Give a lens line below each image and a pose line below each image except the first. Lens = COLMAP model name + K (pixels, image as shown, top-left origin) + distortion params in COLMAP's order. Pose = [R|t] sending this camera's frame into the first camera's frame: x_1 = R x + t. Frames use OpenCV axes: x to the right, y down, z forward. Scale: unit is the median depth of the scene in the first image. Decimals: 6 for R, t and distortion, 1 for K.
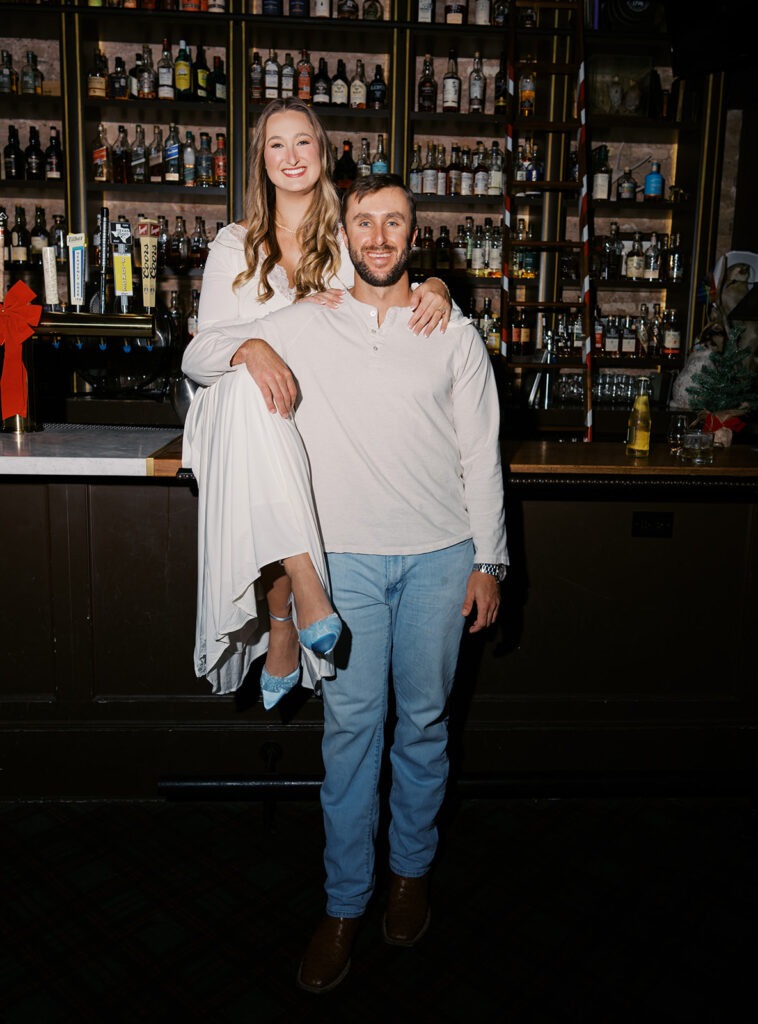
lens RADIAL K [[858.0, 0, 376.3], [0, 858.0, 466.4], [0, 0, 1]] dist [-0.003225, 0.003837]
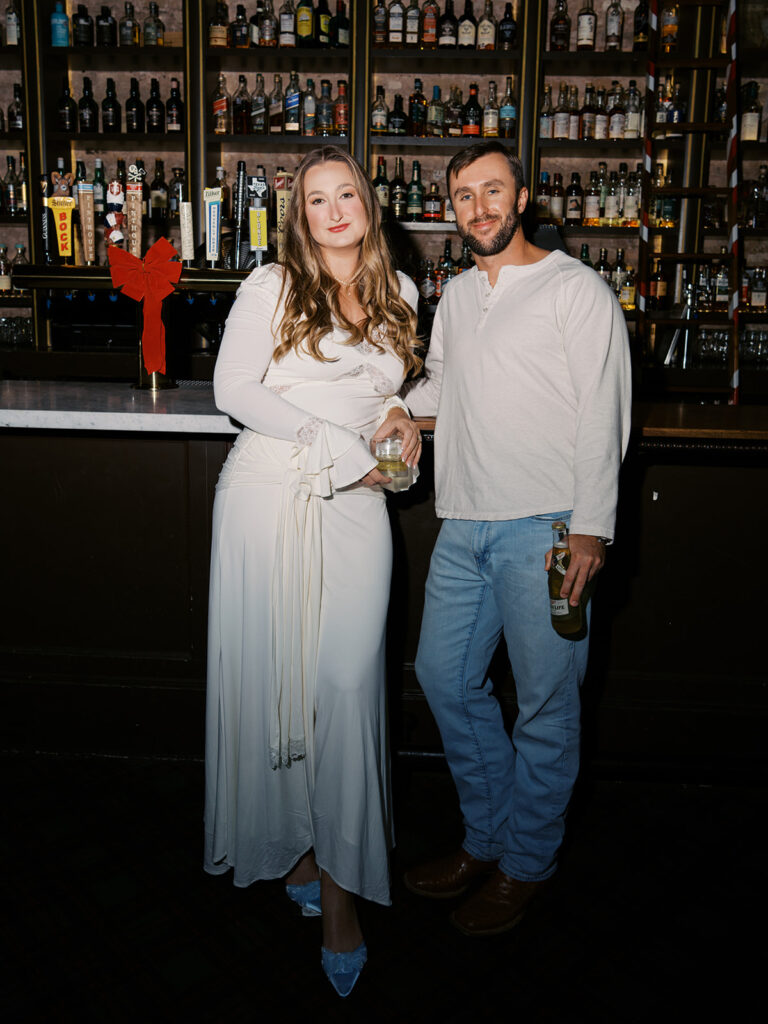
lens RADIAL K [[904.7, 0, 371.3], [0, 904.7, 434.0], [0, 0, 1]] dist [-0.002180, 0.002479]
pose [[0.994011, 0.014688, -0.108285, -0.032730], [-0.013724, 0.999859, 0.009643, -0.000655], [0.108412, -0.008099, 0.994073, -0.011099]]
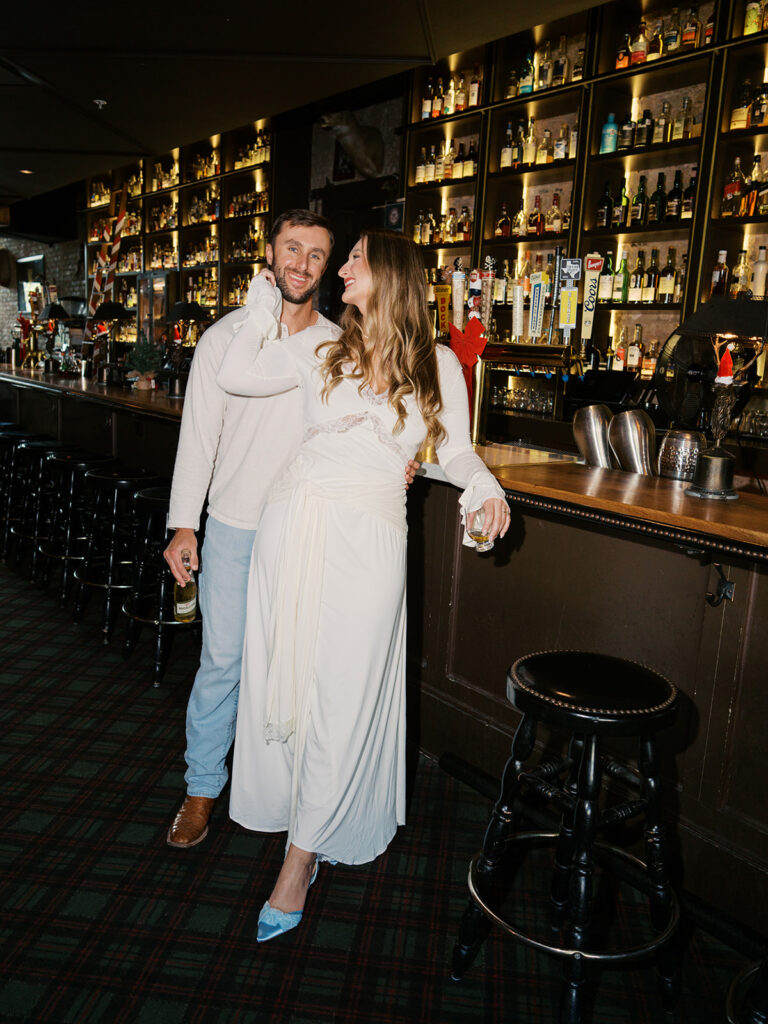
lens RADIAL K [[865.4, 0, 387.3], [0, 865.4, 516.6], [0, 0, 1]] dist [-0.004536, 0.002175]
pose [[0.562642, 0.167148, -0.809627, 0.314076], [-0.165881, 0.982255, 0.087510, -0.017036], [0.809887, 0.085065, 0.580385, 0.139764]]
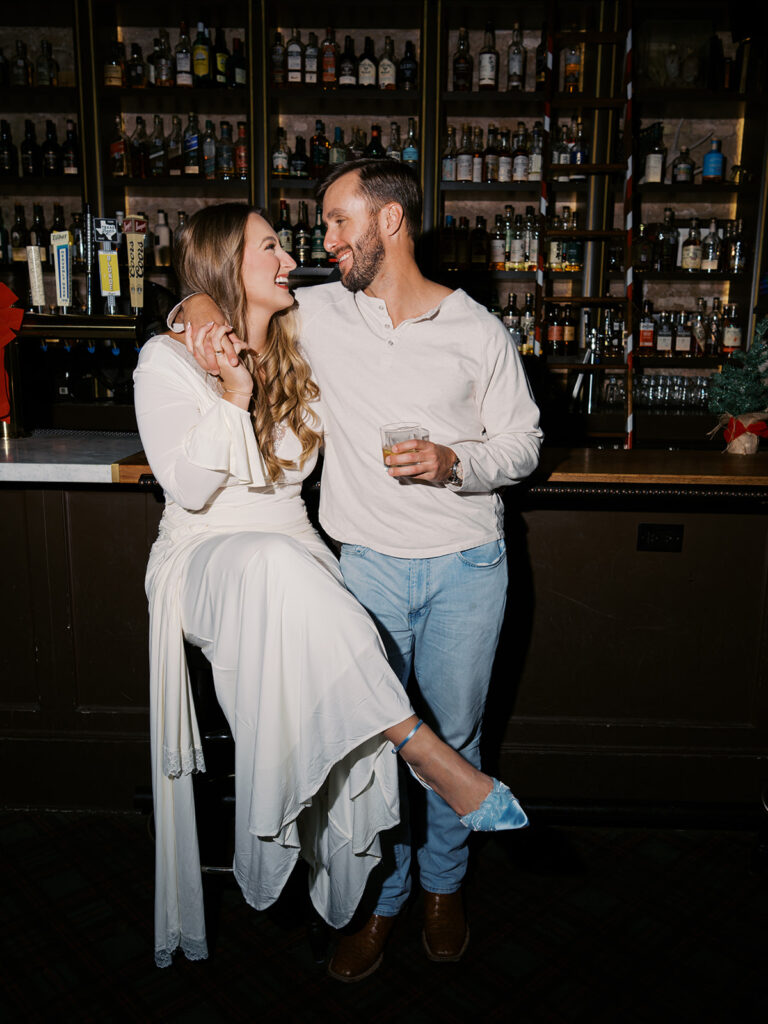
lens RADIAL K [[903.0, 0, 388.5], [0, 903.0, 515.8], [0, 0, 1]] dist [-0.000165, -0.000127]
pose [[0.996329, 0.007087, -0.085308, 0.067322], [-0.003325, 0.999019, 0.044152, 0.001221], [0.085538, -0.043707, 0.995376, 0.004280]]
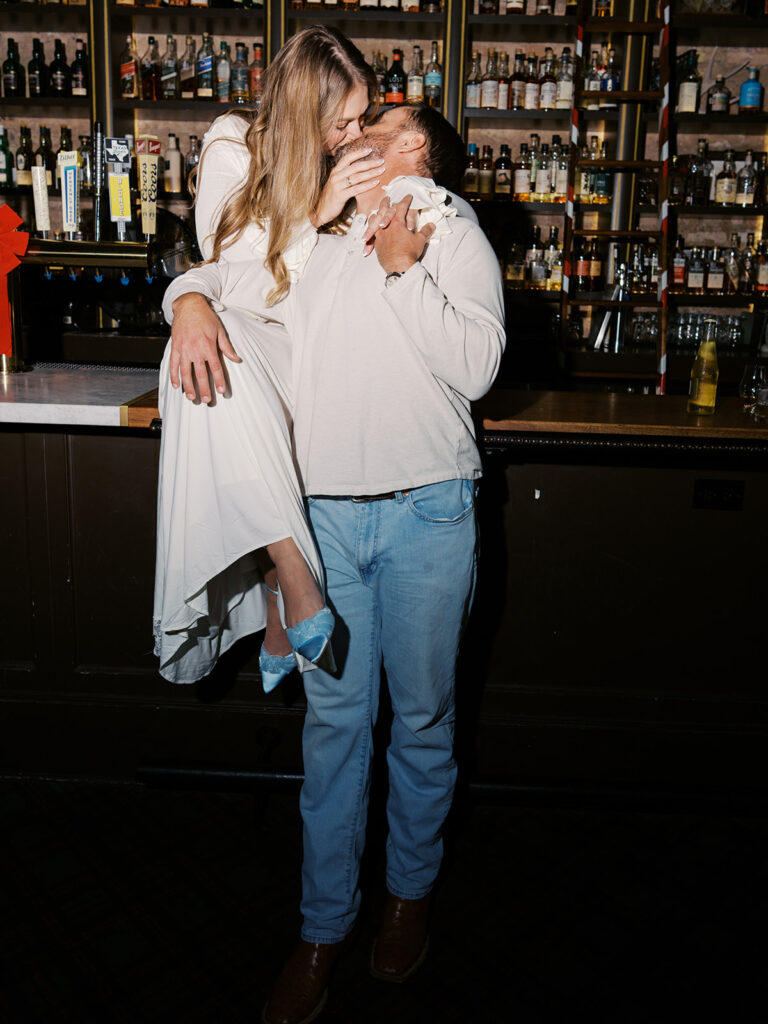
lens RADIAL K [[894.8, 0, 376.4], [0, 894.8, 434.0], [0, 0, 1]] dist [-0.000576, -0.001045]
pose [[0.995355, 0.022417, -0.093629, 0.040963], [-0.019500, 0.999299, 0.031962, -0.007790], [0.094280, -0.029987, 0.995094, 0.057343]]
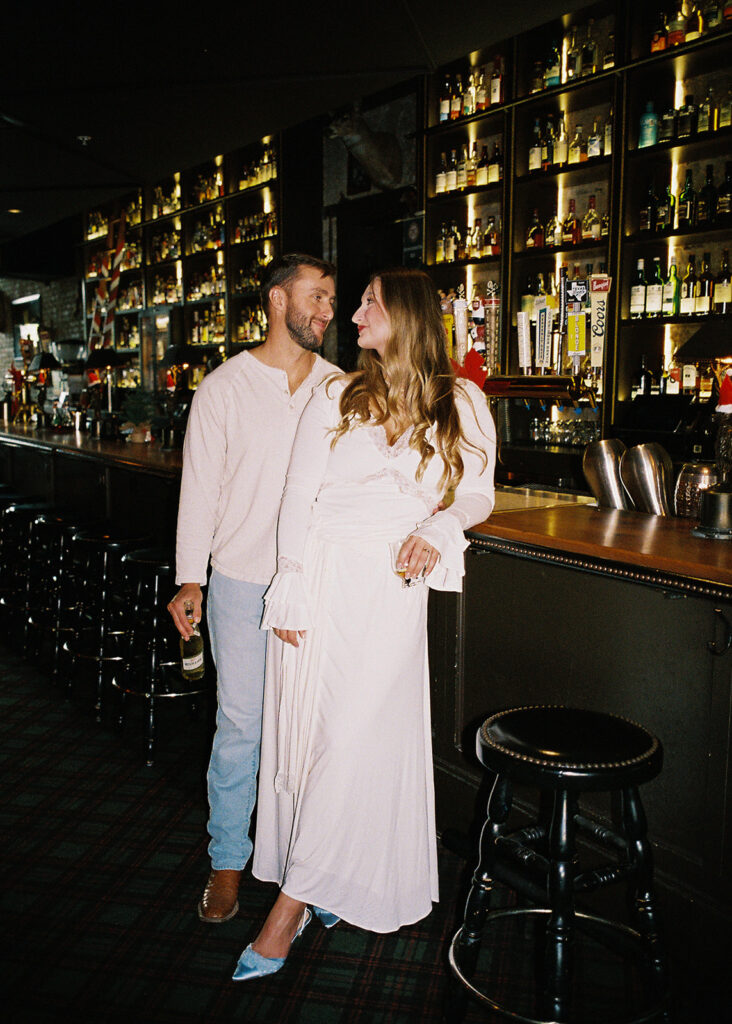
lens RADIAL K [[1046.7, 0, 320.6], [0, 1046.7, 526.0], [0, 0, 1]] dist [0.008135, -0.029377]
pose [[0.460272, 0.106864, -0.881323, 0.403302], [-0.121839, 0.990939, 0.056525, -0.026989], [0.879378, 0.081363, 0.469122, 0.138197]]
